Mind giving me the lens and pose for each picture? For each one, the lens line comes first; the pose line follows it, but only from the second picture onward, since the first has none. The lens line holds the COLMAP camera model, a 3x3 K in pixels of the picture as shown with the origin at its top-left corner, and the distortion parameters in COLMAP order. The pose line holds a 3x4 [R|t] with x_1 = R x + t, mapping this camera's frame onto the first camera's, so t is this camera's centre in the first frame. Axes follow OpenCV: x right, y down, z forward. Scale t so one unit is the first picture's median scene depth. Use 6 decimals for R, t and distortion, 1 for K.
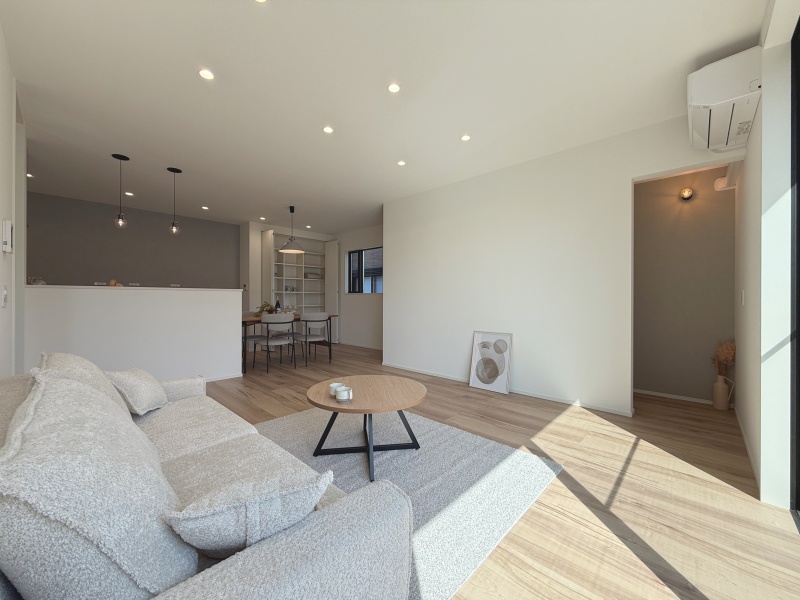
lens RADIAL K [[310.6, 0, 400.0], [0, 310.6, 300.0], [0, 0, 1]] dist [0.000073, 0.000047]
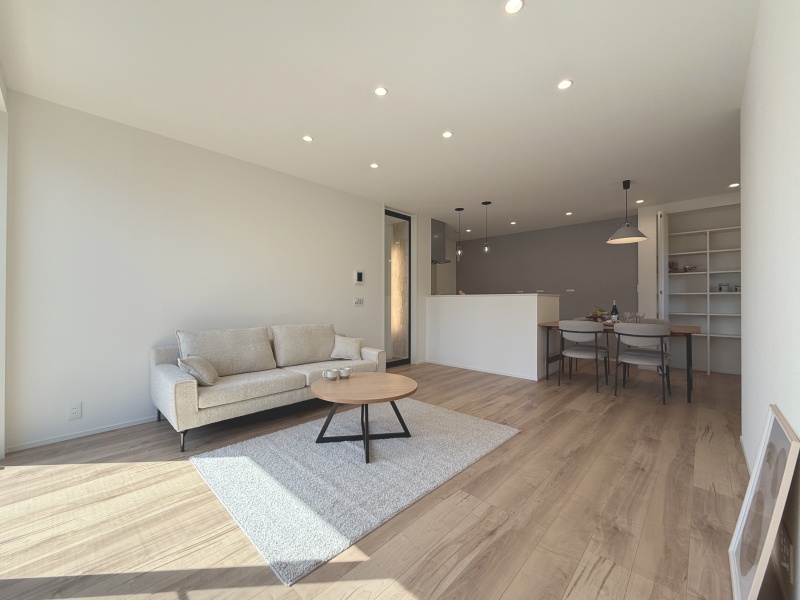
lens RADIAL K [[322.2, 0, 400.0], [0, 322.2, 300.0], [0, 0, 1]] dist [0.000490, -0.000175]
pose [[0.007693, -0.007167, -0.999945, 0.974523], [-0.006820, 0.999951, -0.007219, -0.005955], [0.999947, 0.006875, 0.007644, 1.025666]]
